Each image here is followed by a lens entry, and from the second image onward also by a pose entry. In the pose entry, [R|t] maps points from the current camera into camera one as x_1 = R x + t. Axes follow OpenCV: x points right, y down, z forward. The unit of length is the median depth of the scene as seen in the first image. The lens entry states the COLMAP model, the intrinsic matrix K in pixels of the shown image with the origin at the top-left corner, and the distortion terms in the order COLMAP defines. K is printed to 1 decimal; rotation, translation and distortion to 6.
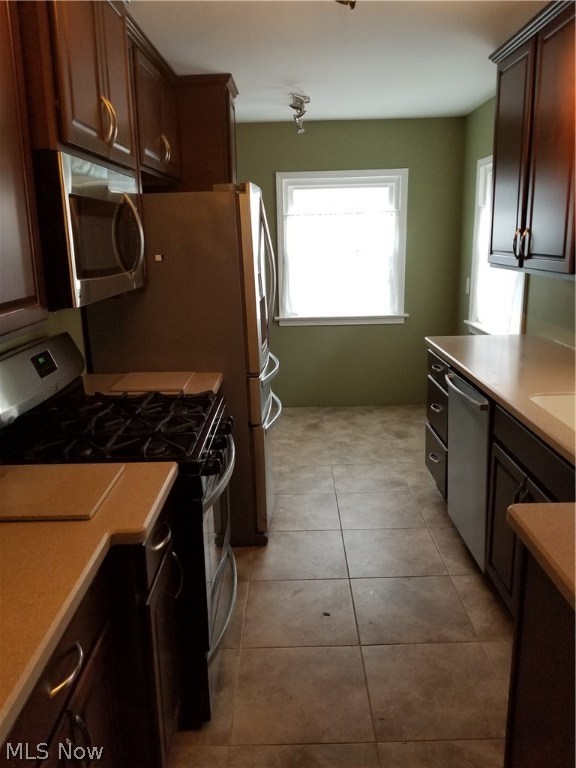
lens RADIAL K [[601.5, 0, 288.3], [0, 601.5, 382.3], [0, 0, 1]] dist [0.024131, -0.014894]
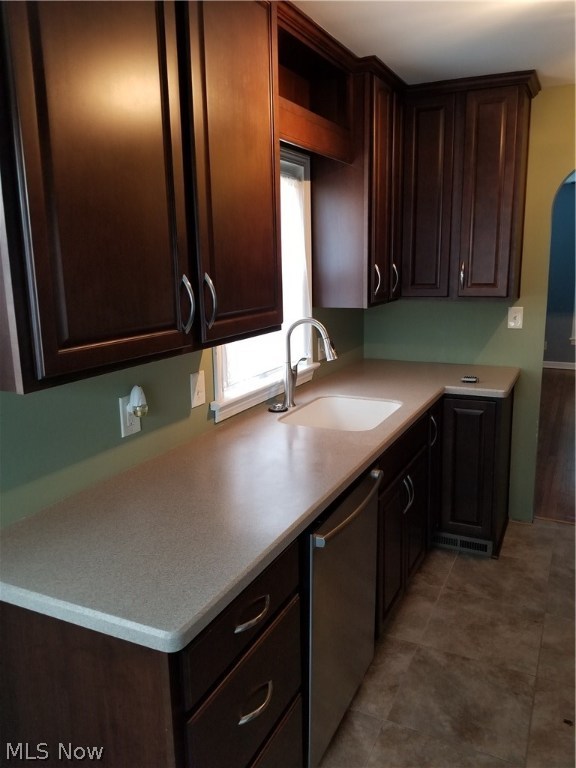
lens RADIAL K [[601.5, 0, 288.1], [0, 601.5, 382.3], [0, 0, 1]] dist [0.024131, -0.014894]
pose [[-0.901325, -0.065682, 0.428135, 0.096240], [0.128478, 0.903412, 0.409073, -0.509327], [-0.413651, 0.423713, -0.805829, 1.874955]]
